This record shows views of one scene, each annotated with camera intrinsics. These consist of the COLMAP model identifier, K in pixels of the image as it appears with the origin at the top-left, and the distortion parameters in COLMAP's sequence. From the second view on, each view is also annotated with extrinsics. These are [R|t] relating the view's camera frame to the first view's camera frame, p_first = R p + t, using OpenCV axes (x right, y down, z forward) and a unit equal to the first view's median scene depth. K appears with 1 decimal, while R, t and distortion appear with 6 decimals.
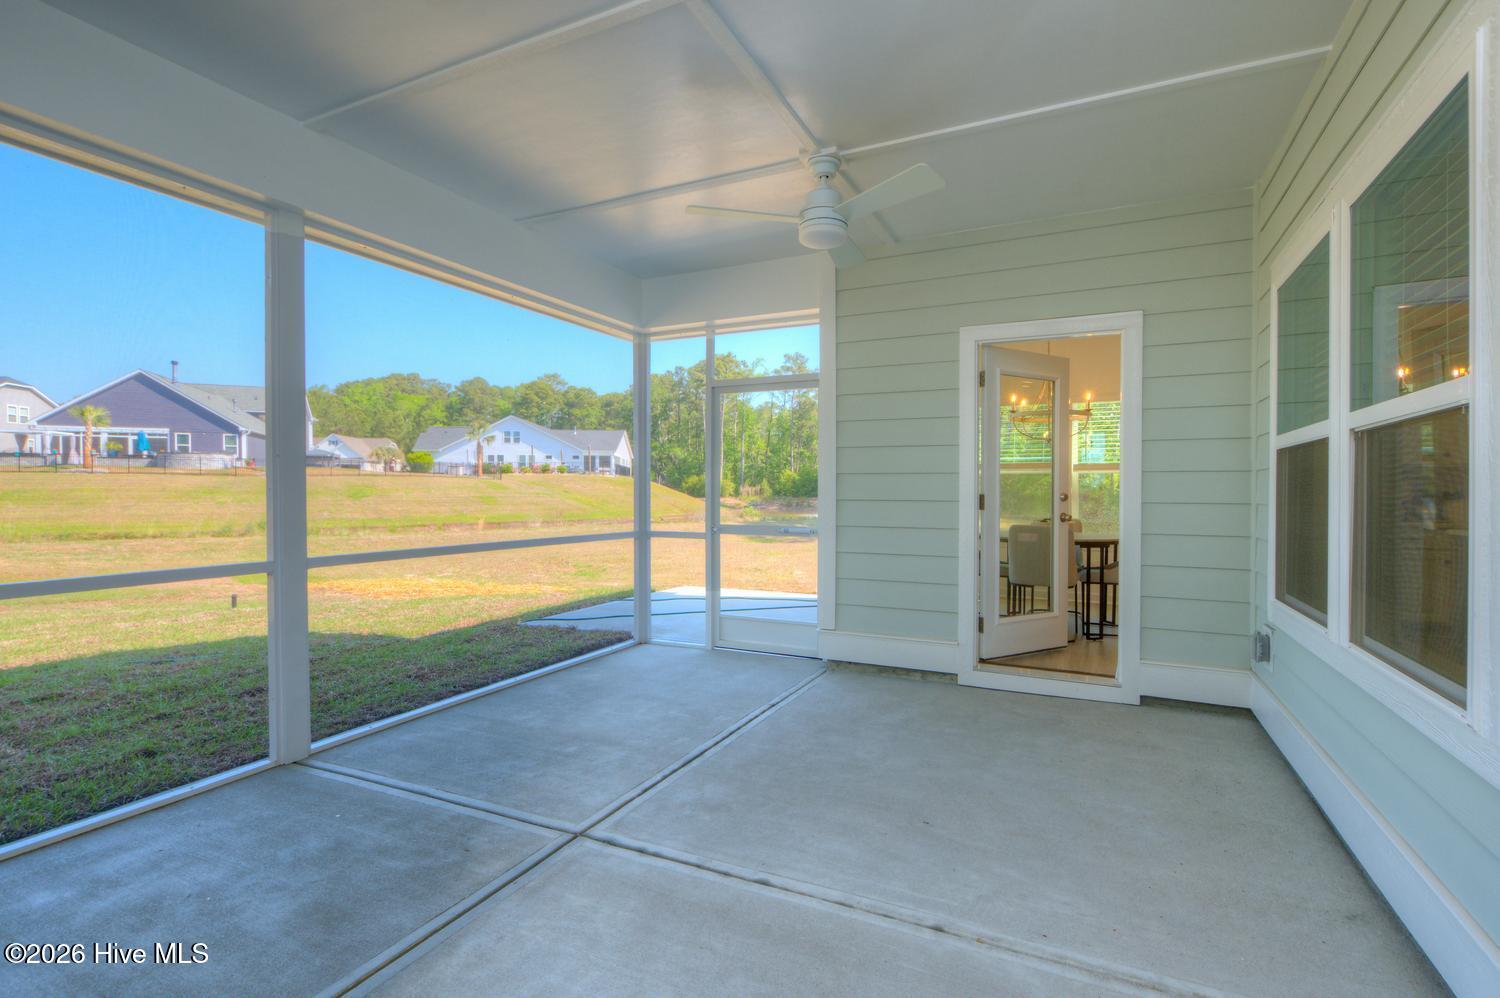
lens RADIAL K [[671.5, 0, 750.0], [0, 671.5, 499.0], [0, 0, 1]] dist [0.003106, 0.000422]
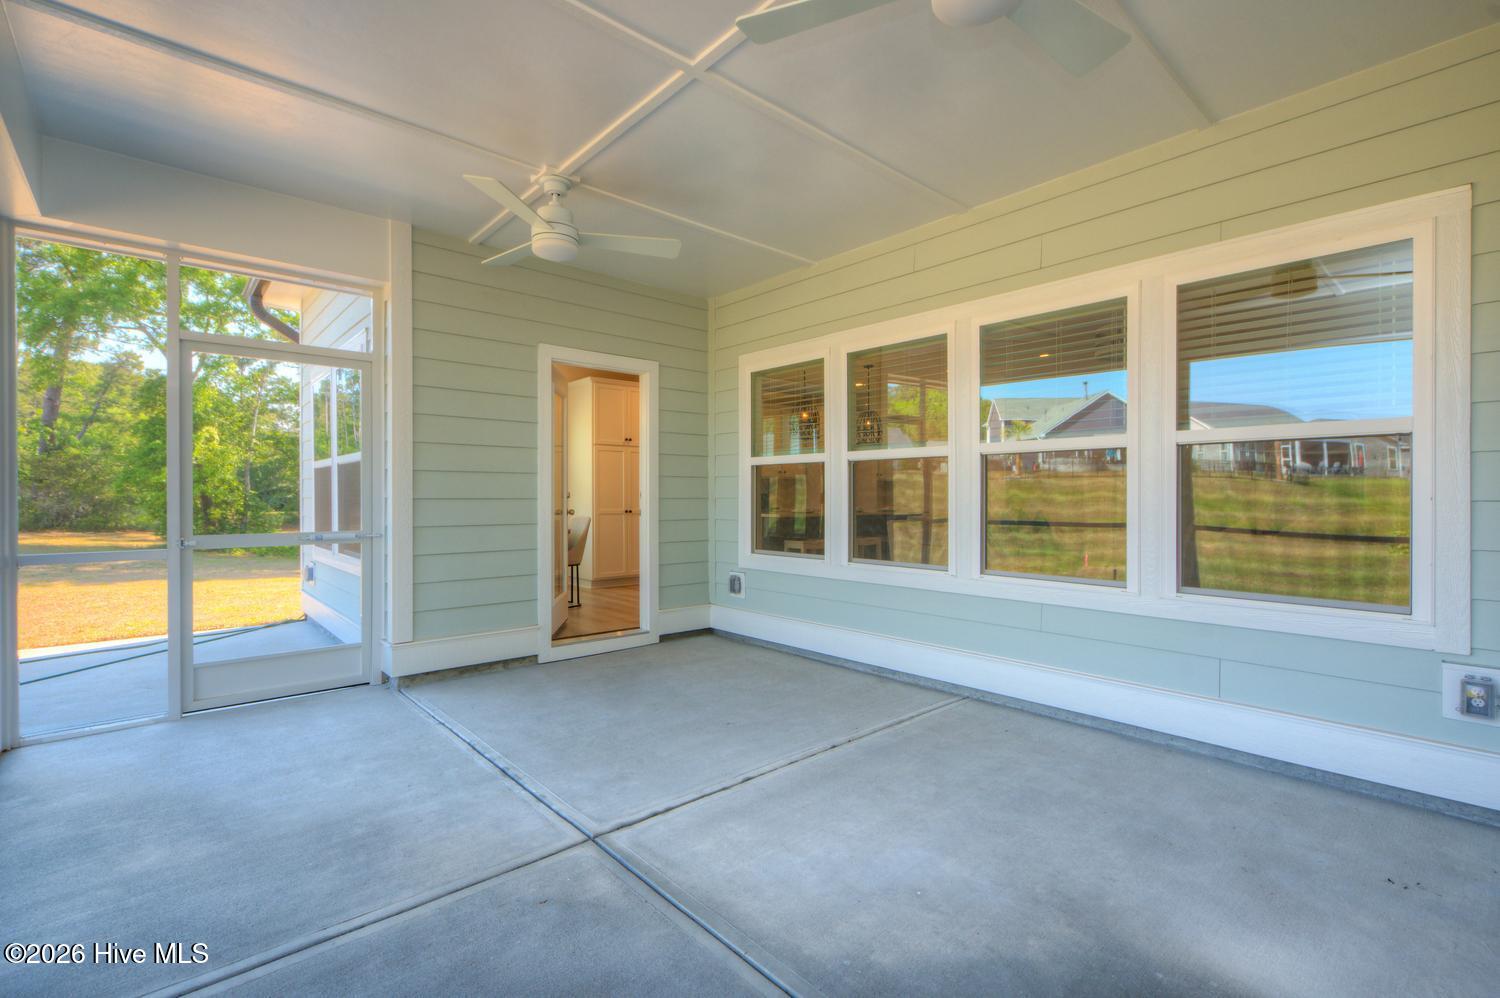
lens RADIAL K [[712.2, 0, 750.0], [0, 712.2, 499.0], [0, 0, 1]] dist [-0.000465, -0.000103]
pose [[0.384111, -0.008168, 0.923251, -0.857628], [0.012954, 0.999910, 0.003457, 0.004663], [-0.923196, 0.010632, 0.384183, 0.296260]]
